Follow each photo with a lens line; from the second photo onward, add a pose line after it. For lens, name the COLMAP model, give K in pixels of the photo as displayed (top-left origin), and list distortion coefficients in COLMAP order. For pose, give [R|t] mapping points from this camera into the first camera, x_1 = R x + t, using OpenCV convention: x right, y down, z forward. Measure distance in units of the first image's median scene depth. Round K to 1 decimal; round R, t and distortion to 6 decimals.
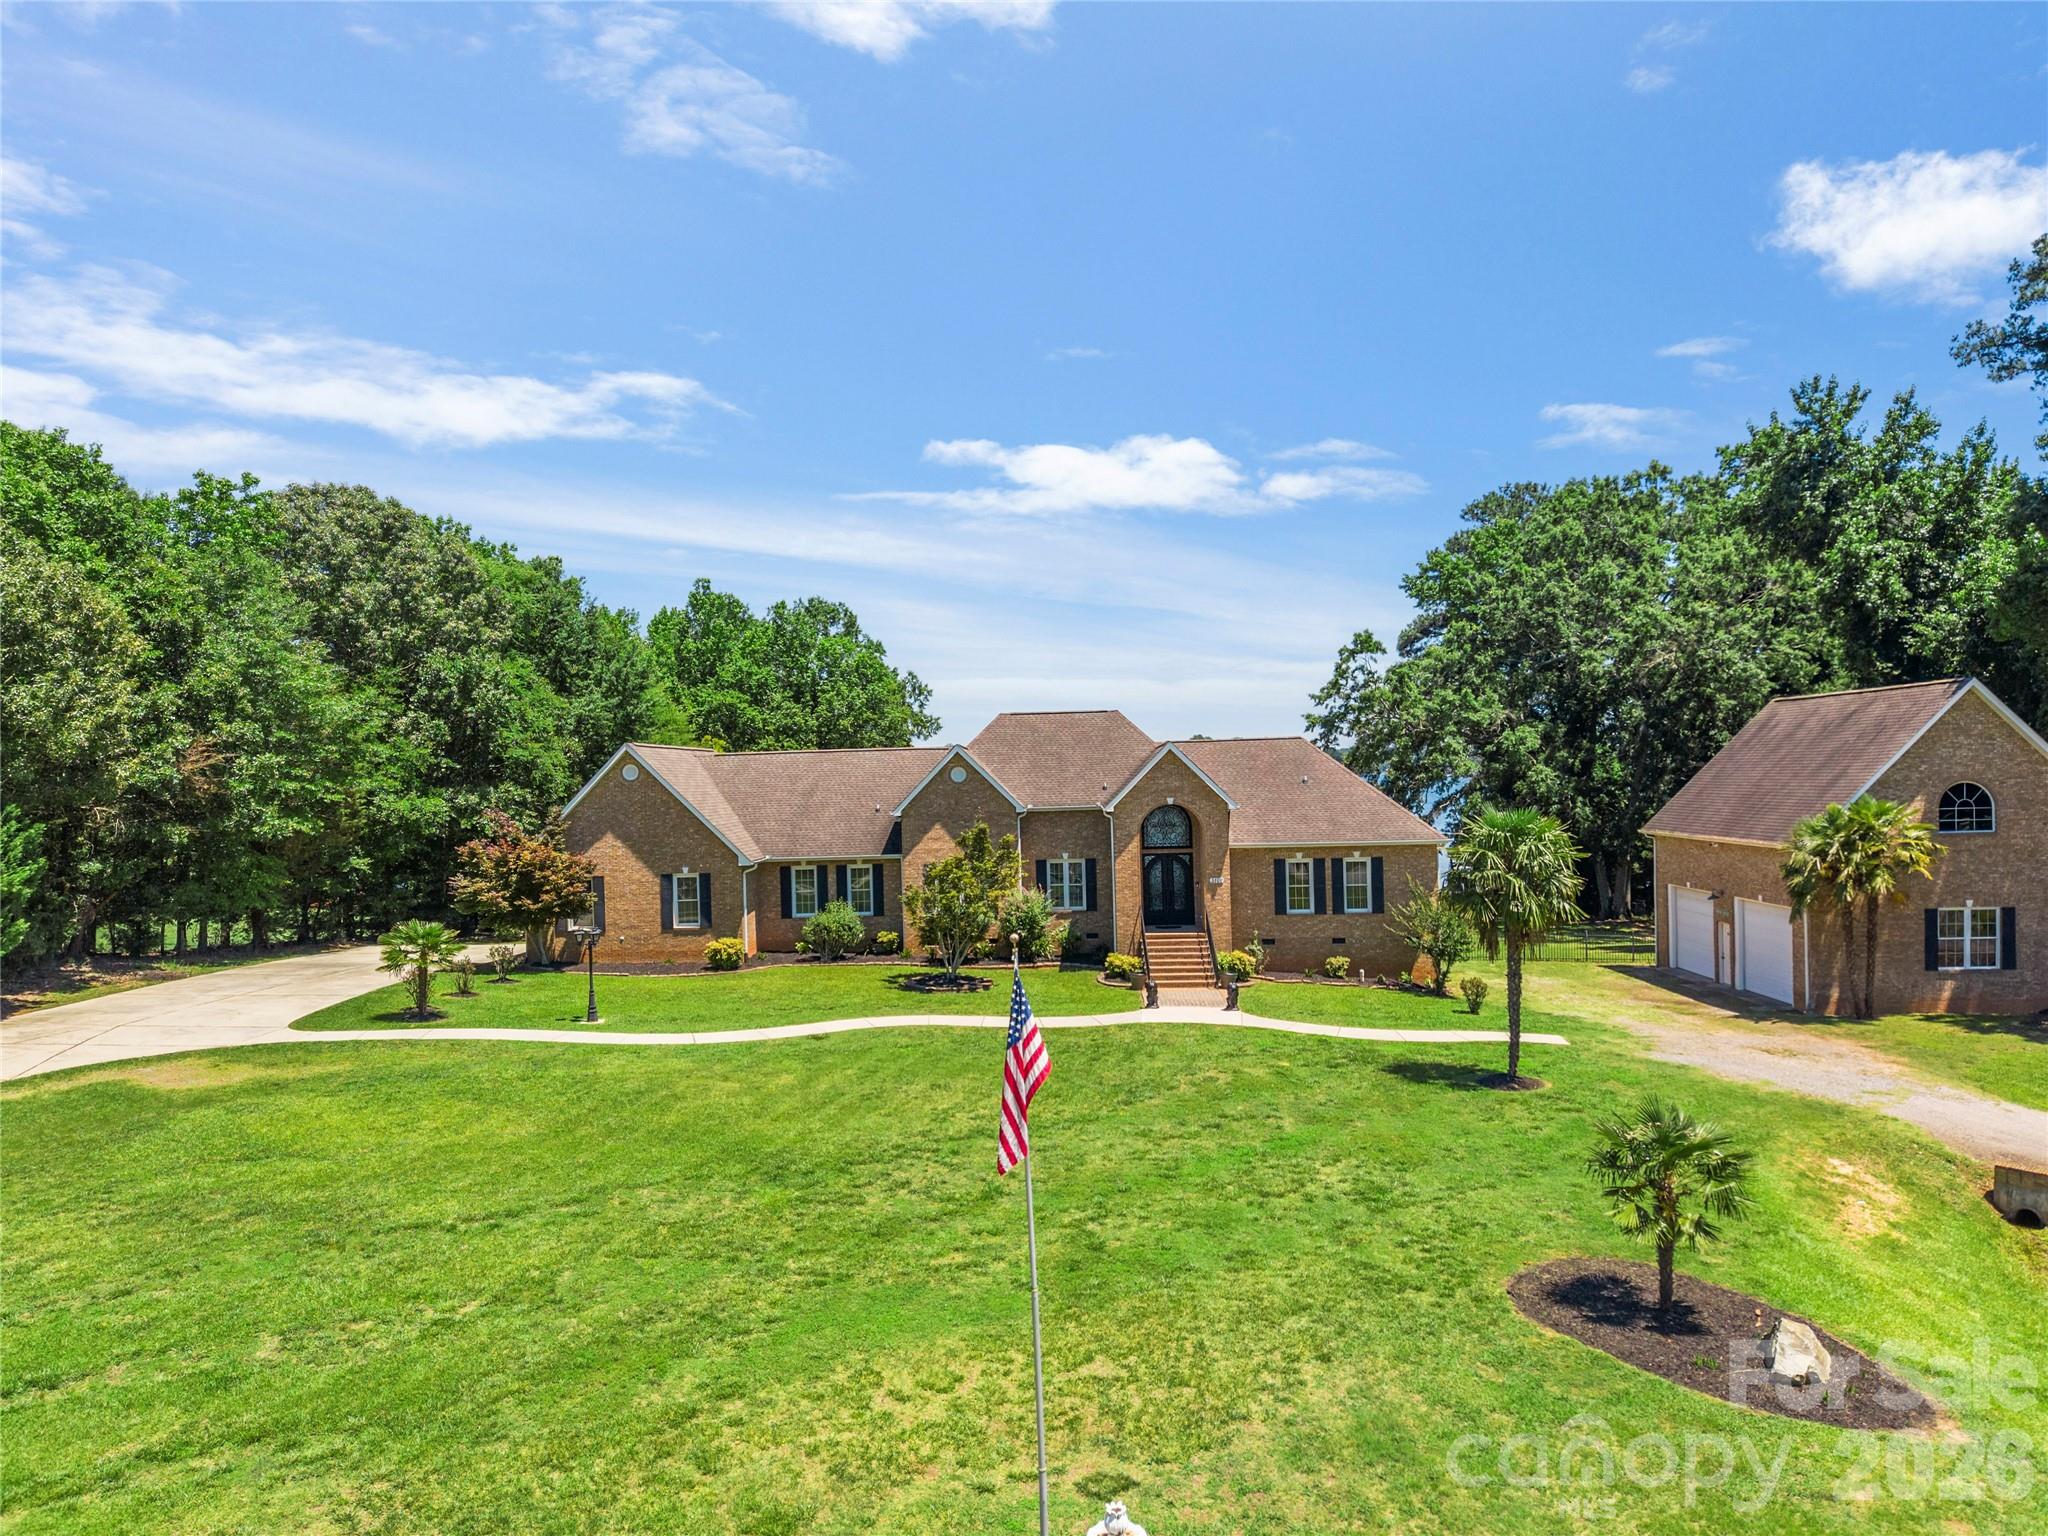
lens RADIAL K [[1382.5, 0, 1018.5], [0, 1382.5, 790.8], [0, 0, 1]] dist [0.041989, -0.003669]
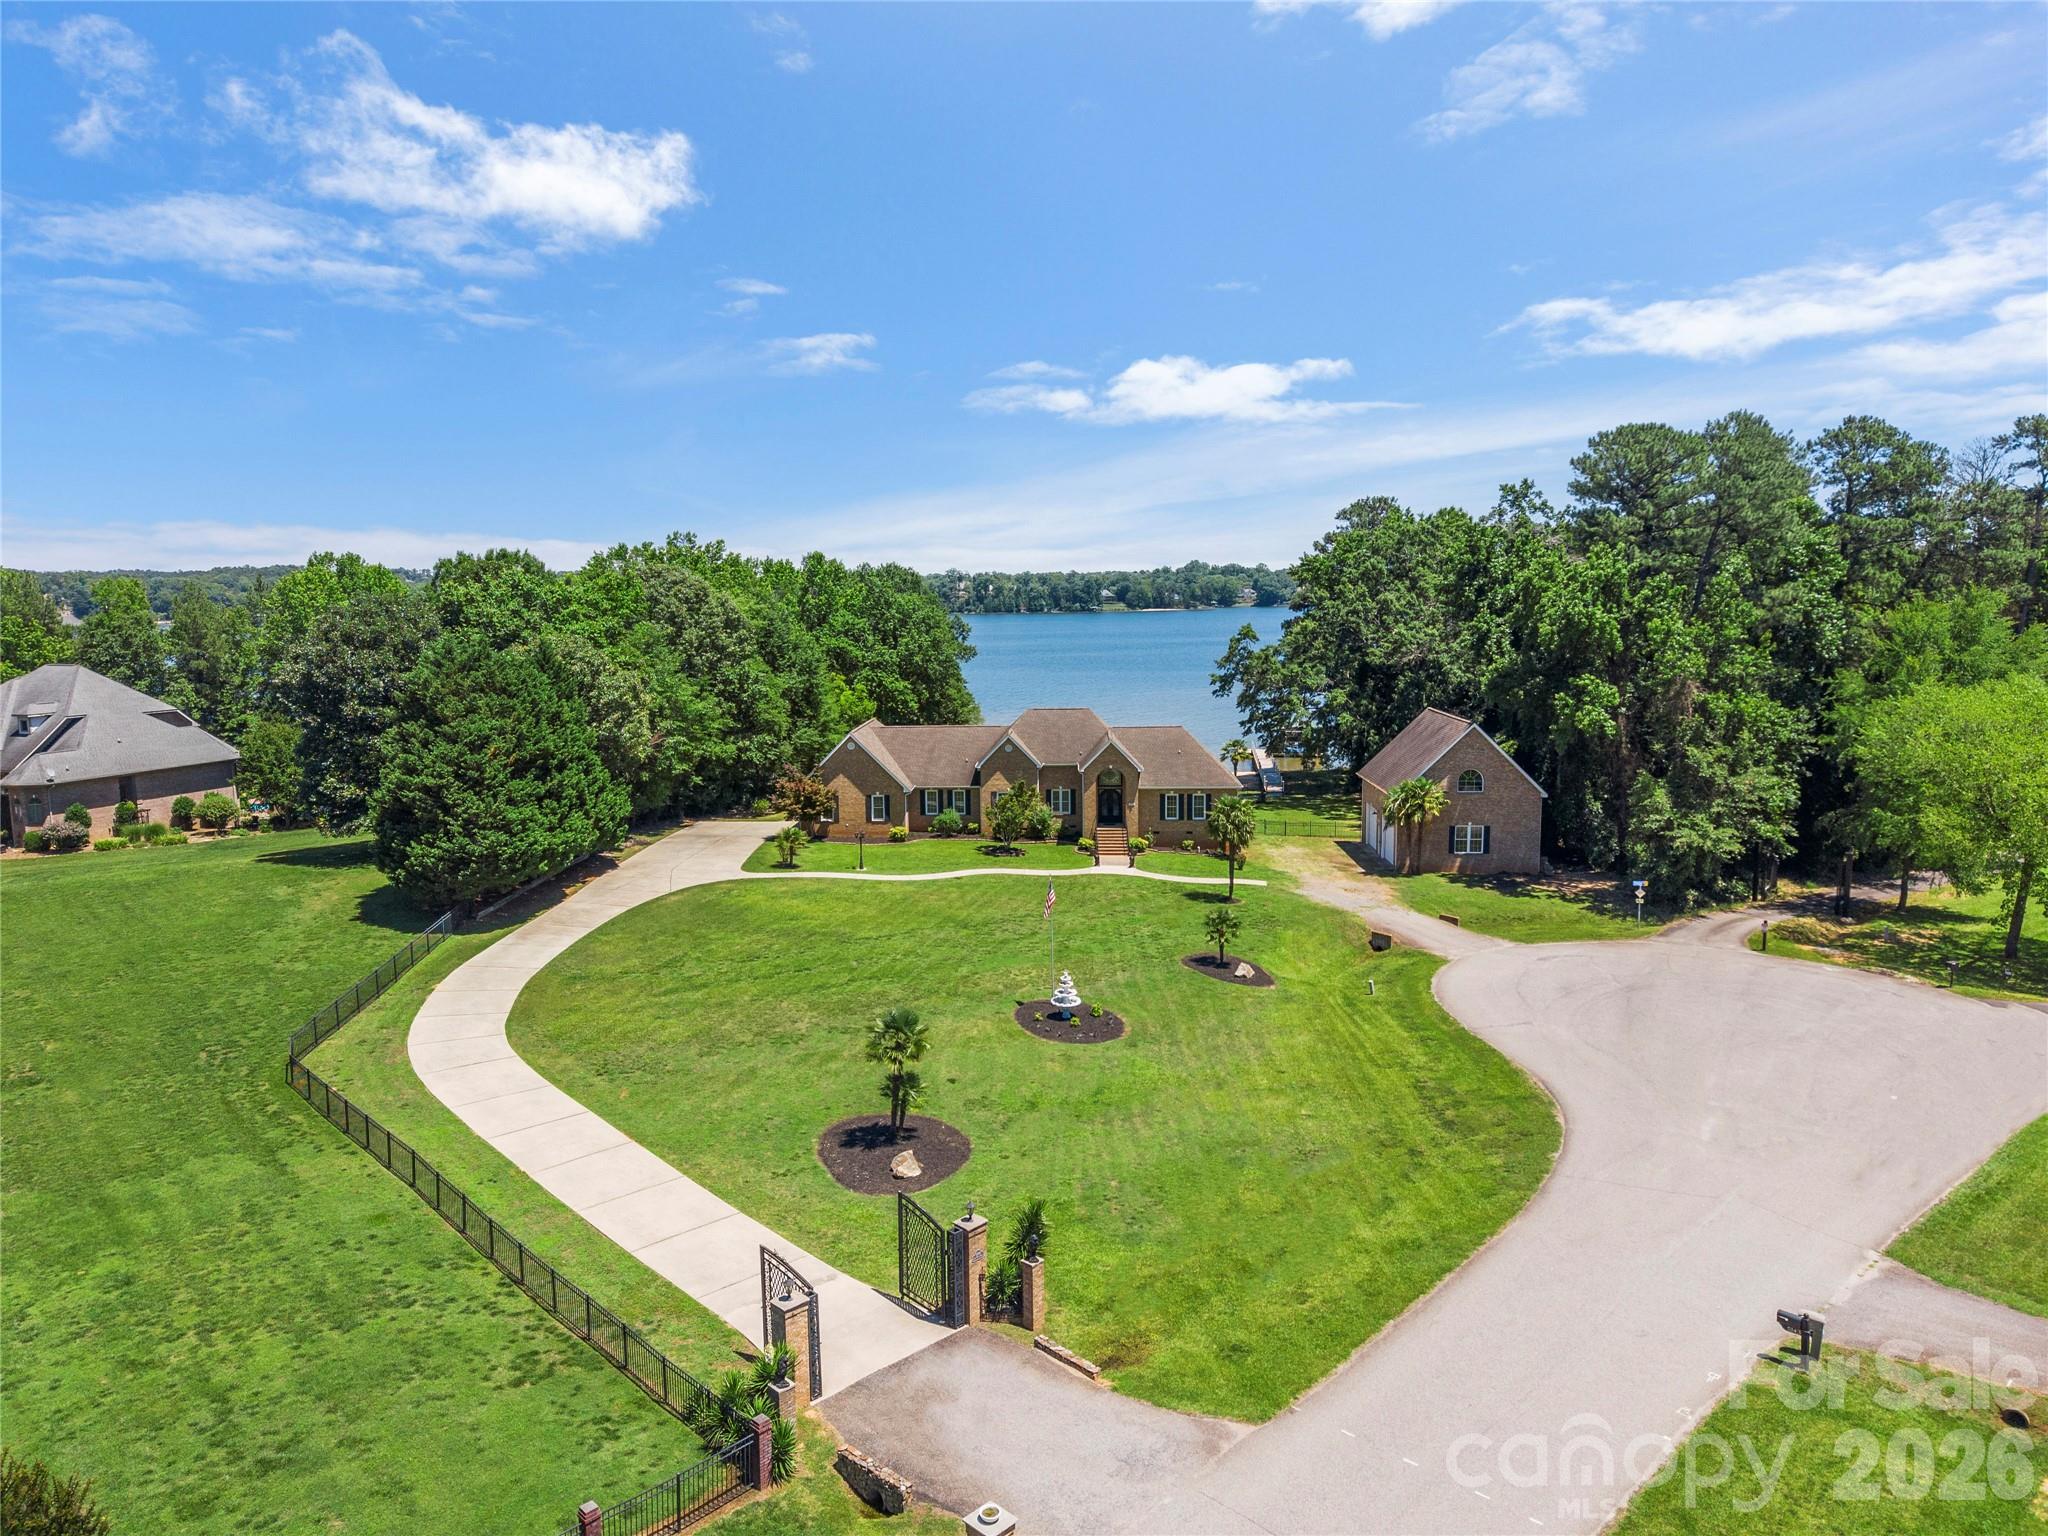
lens RADIAL K [[1356.0, 0, 1002.0], [0, 1356.0, 839.2], [0, 0, 1]] dist [0.031455, -0.000279]
pose [[0.999865, 0.014501, -0.007723, -0.035578], [-0.012960, 0.985065, 0.171694, -0.219416], [0.010097, -0.171571, 0.985120, -0.979193]]
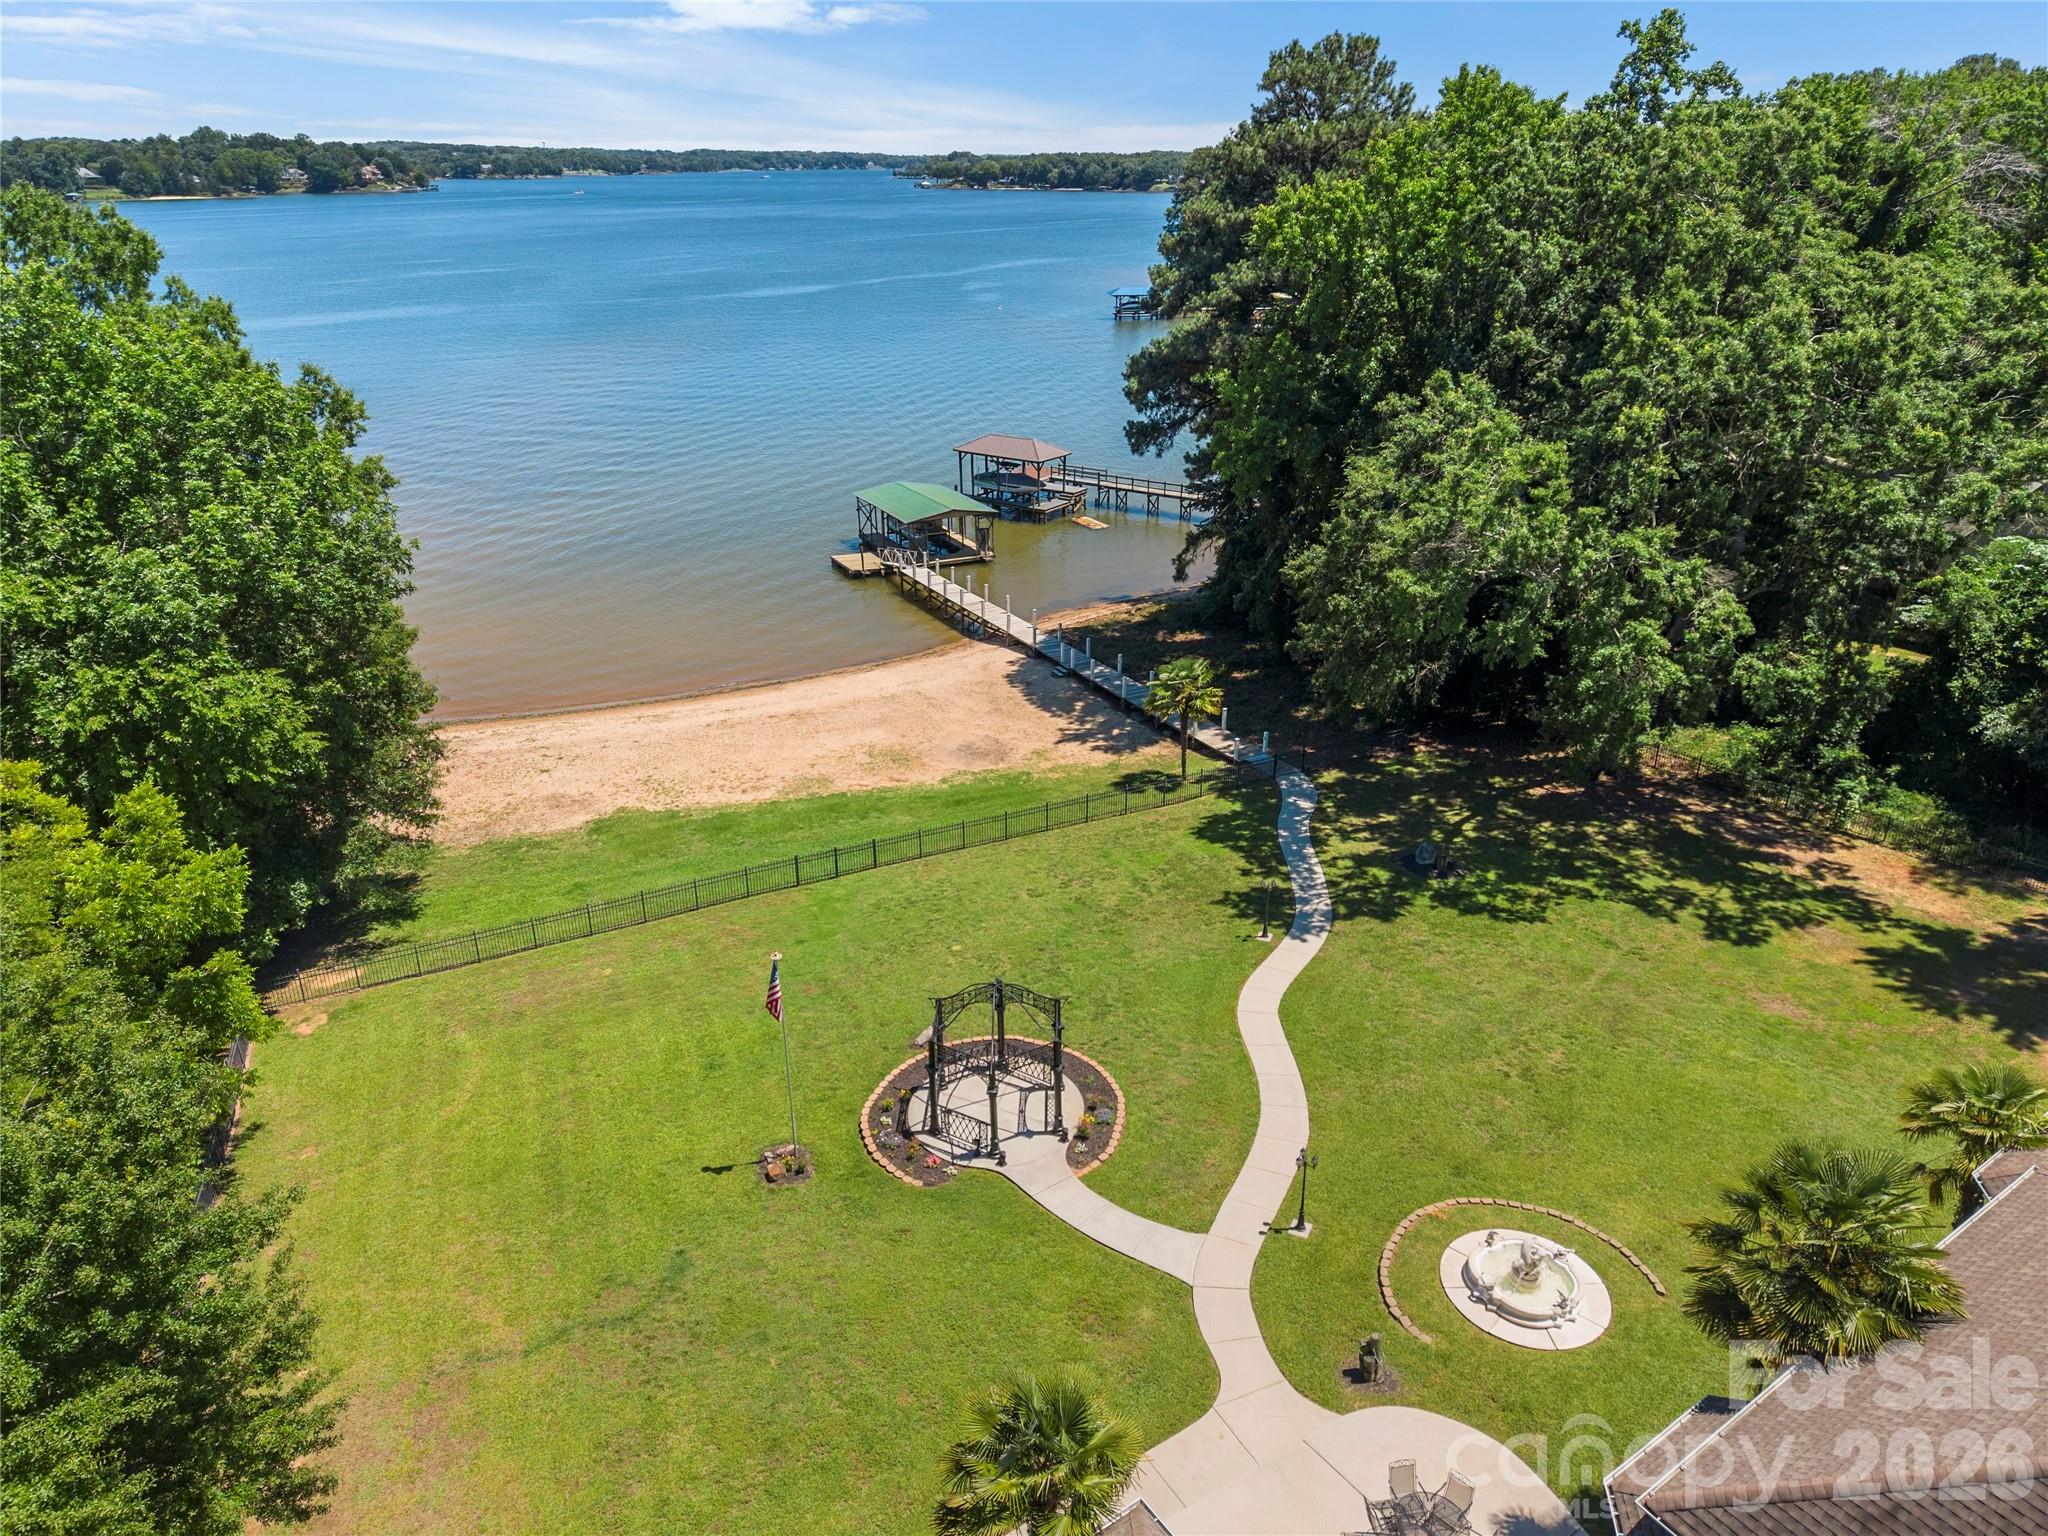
lens RADIAL K [[1368.8, 0, 1020.7], [0, 1368.8, 759.6], [0, 0, 1]] dist [0.030089, -0.036415]
pose [[0.795257, -0.215777, 0.566575, -0.447832], [-0.015596, 0.926931, 0.374907, -0.230280], [-0.606072, -0.306983, 0.733783, 1.224661]]
